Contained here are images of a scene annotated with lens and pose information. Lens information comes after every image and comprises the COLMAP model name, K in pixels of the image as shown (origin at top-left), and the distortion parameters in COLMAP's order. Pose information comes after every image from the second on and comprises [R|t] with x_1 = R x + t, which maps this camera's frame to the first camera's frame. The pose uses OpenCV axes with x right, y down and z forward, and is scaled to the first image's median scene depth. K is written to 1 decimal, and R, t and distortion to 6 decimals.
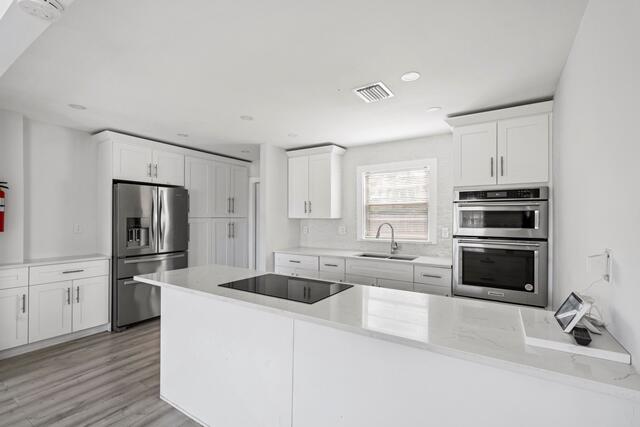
lens RADIAL K [[295.3, 0, 317.8], [0, 295.3, 213.5], [0, 0, 1]] dist [0.000881, 0.001677]
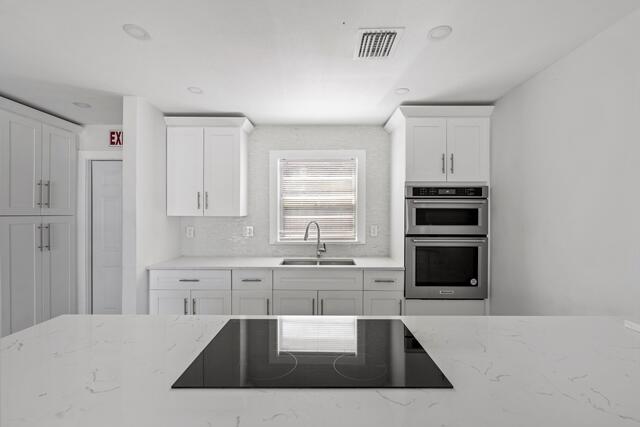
lens RADIAL K [[295.3, 0, 318.8], [0, 295.3, 212.3], [0, 0, 1]] dist [0.000881, 0.001677]
pose [[0.837303, 0.001575, 0.546737, -0.210195], [-0.006328, 0.999957, 0.006810, 0.000750], [-0.546703, -0.009161, 0.837277, 0.290890]]
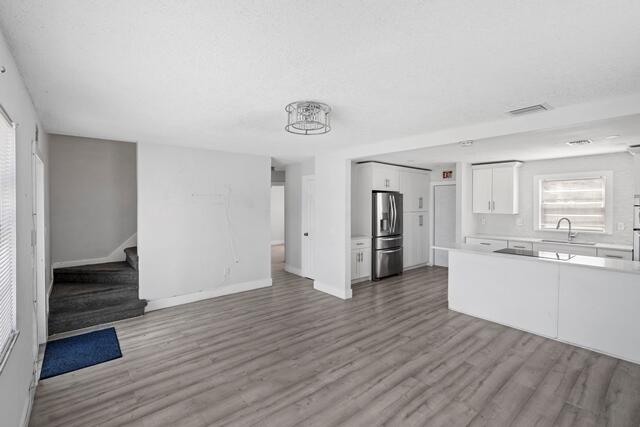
lens RADIAL K [[295.3, 0, 319.2], [0, 295.3, 205.2], [0, 0, 1]] dist [0.000881, 0.001677]
pose [[0.957544, -0.000086, -0.288288, -0.462125], [0.004921, 0.999859, 0.016048, -0.055710], [0.288246, -0.016785, 0.957409, -0.641054]]
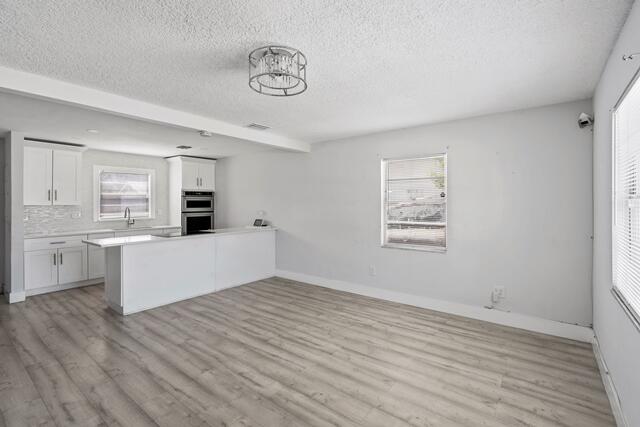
lens RADIAL K [[295.3, 0, 323.1], [0, 295.3, 205.2], [0, 0, 1]] dist [0.000881, 0.001677]
pose [[0.061892, -0.012477, 0.998005, -1.224290], [-0.009154, 0.999873, 0.013068, -0.007904], [-0.998041, -0.009945, 0.061770, -0.104815]]
